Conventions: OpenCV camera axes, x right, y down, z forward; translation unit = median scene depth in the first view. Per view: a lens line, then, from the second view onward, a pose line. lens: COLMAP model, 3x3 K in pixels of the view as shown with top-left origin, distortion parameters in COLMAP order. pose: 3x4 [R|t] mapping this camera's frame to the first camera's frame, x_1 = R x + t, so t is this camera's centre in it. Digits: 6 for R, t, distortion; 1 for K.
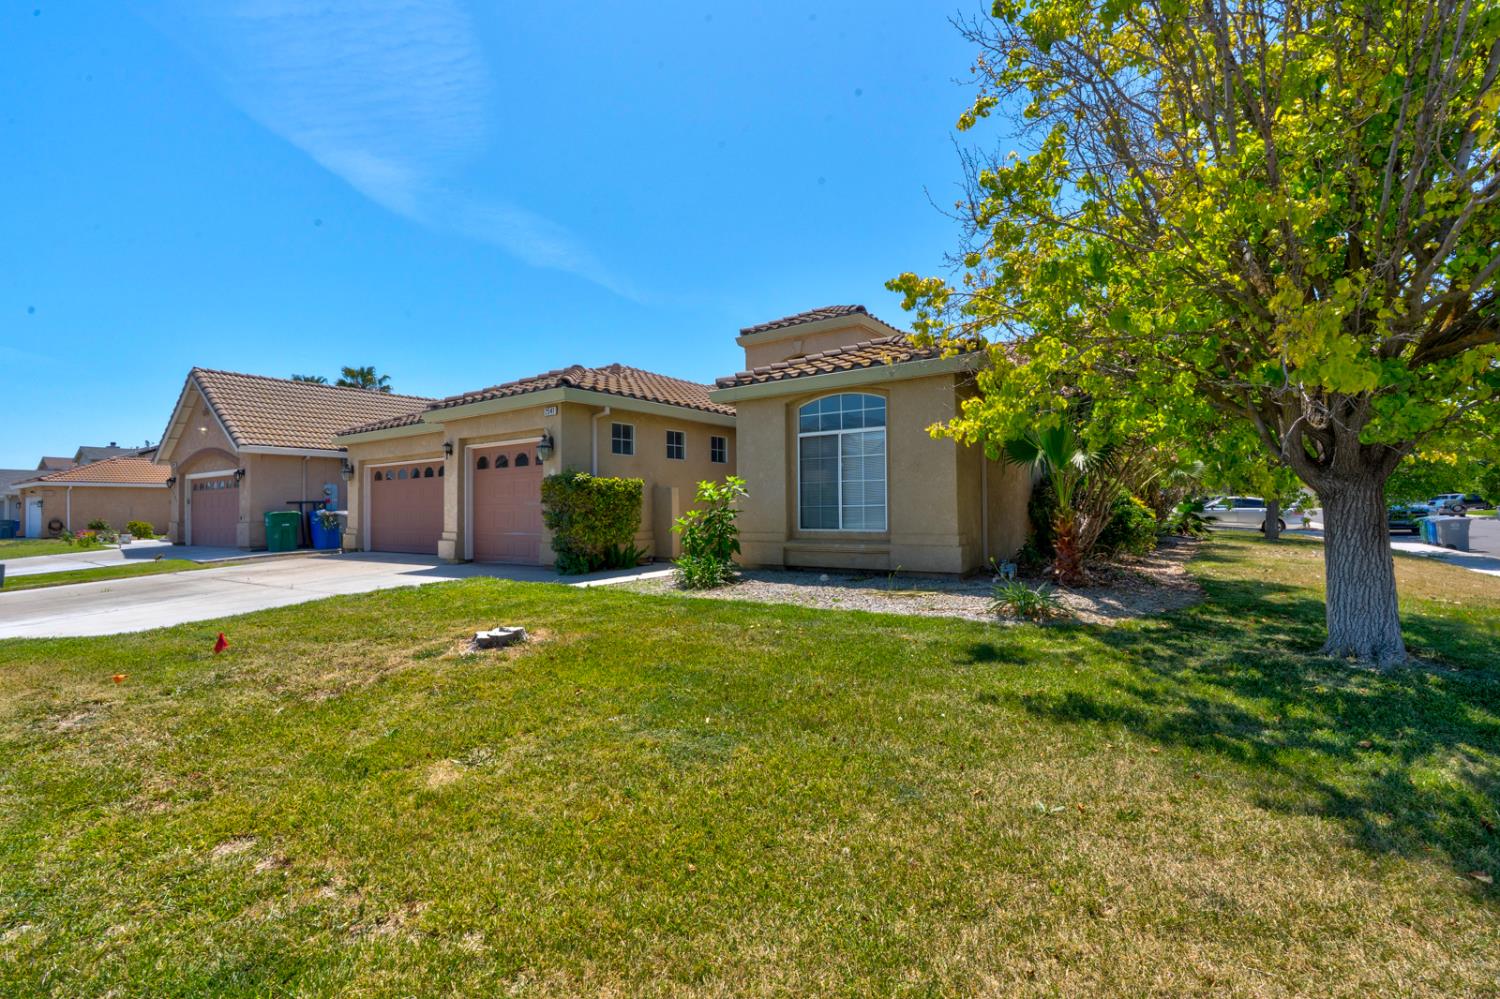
lens RADIAL K [[698.1, 0, 759.9], [0, 698.1, 502.1], [0, 0, 1]] dist [-0.009562, 0.000255]
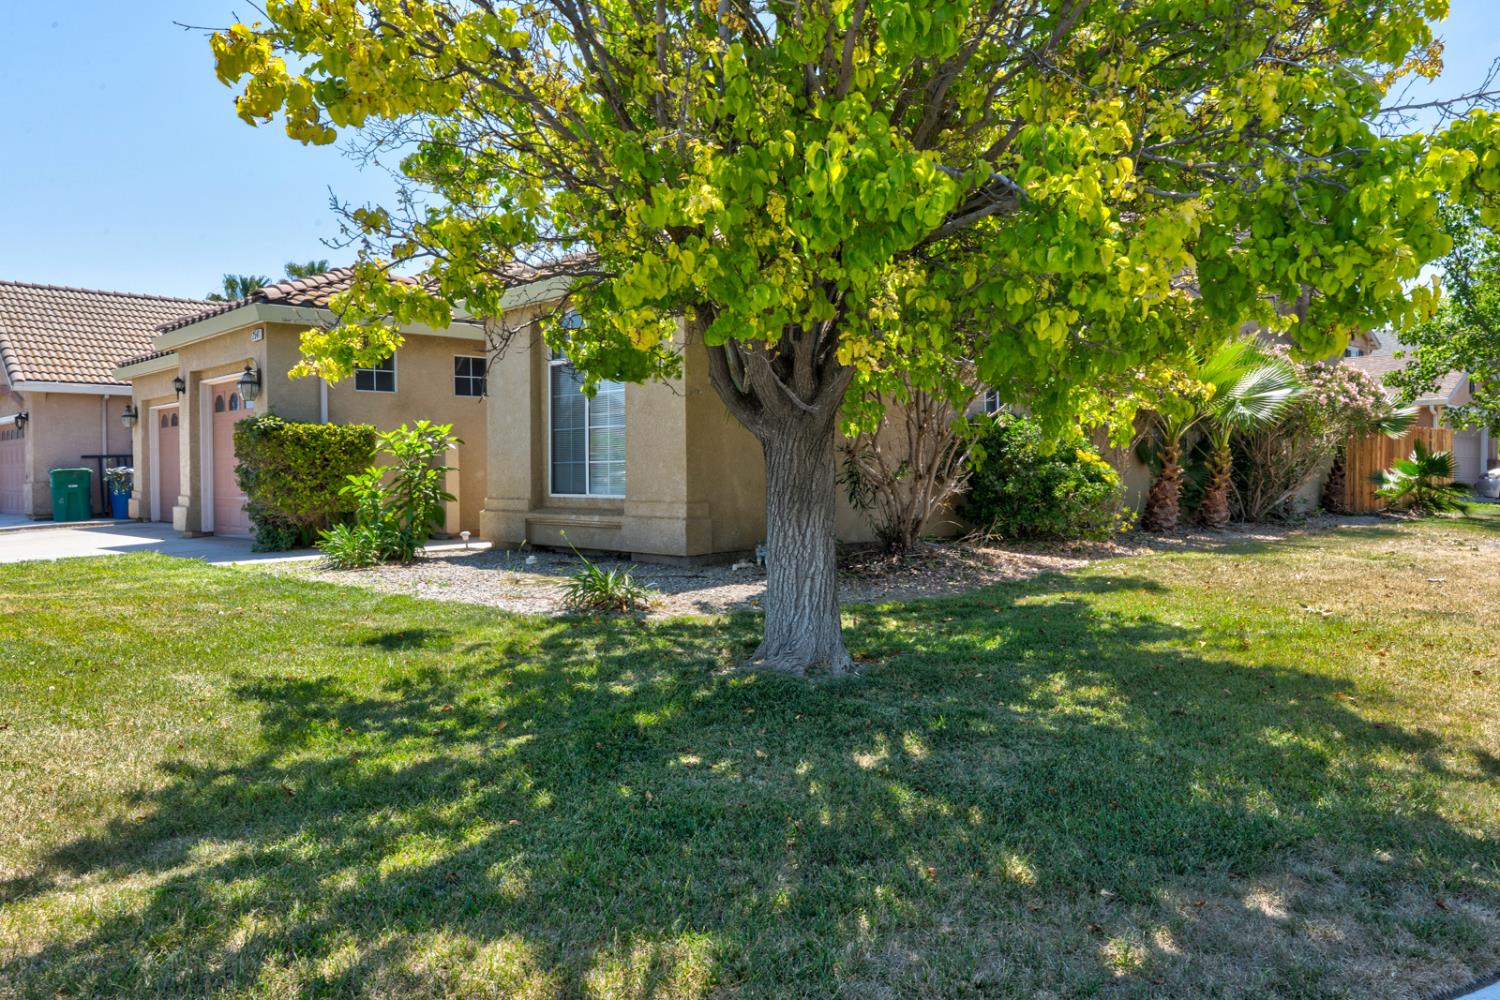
lens RADIAL K [[1126.3, 0, 752.5], [0, 1126.3, 501.4], [0, 0, 1]] dist [0.002451, 0.001045]
pose [[0.979715, 0.009886, -0.200151, 1.281699], [-0.002285, 0.999269, 0.038174, 0.003394], [0.200382, -0.036942, 0.979021, -0.244352]]
